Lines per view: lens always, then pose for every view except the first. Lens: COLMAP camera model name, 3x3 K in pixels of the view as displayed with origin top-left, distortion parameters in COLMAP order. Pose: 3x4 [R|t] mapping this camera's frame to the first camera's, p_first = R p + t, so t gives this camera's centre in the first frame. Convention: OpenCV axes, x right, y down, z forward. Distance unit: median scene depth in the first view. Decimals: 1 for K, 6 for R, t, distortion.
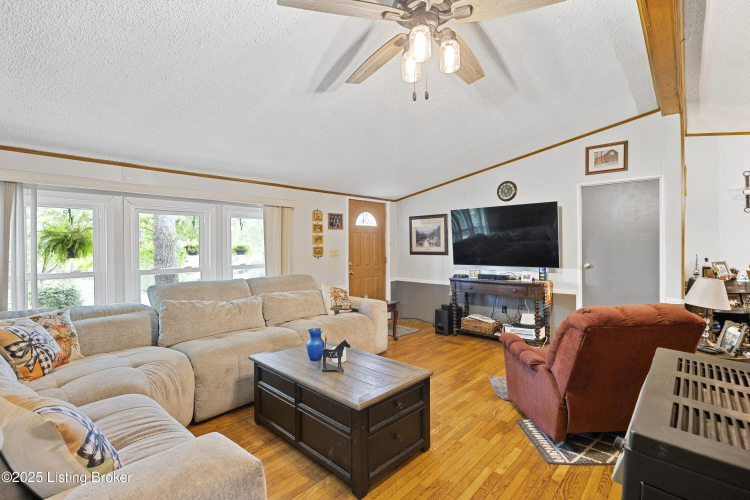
lens RADIAL K [[339.4, 0, 375.0], [0, 339.4, 250.0], [0, 0, 1]] dist [-0.013443, -0.000112]
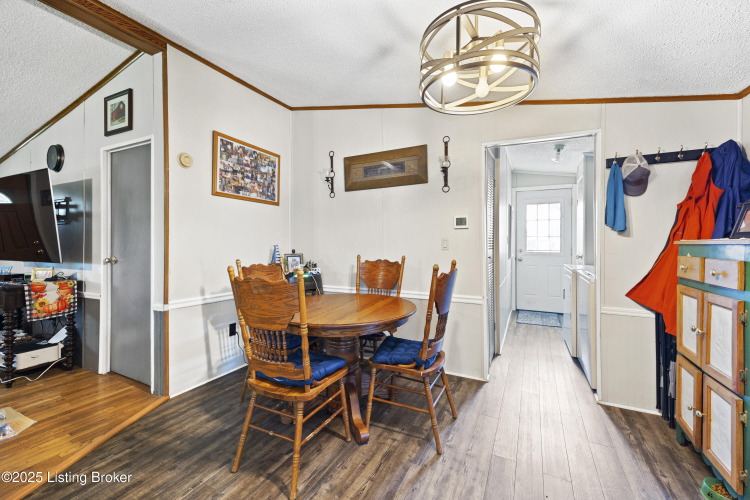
lens RADIAL K [[314.5, 0, 375.0], [0, 314.5, 250.0], [0, 0, 1]] dist [0.000286, 0.000110]
pose [[0.958491, 0.001338, 0.285118, 0.992711], [-0.003248, 0.999975, 0.006226, 0.019167], [-0.285103, -0.006894, 0.958472, 0.175832]]
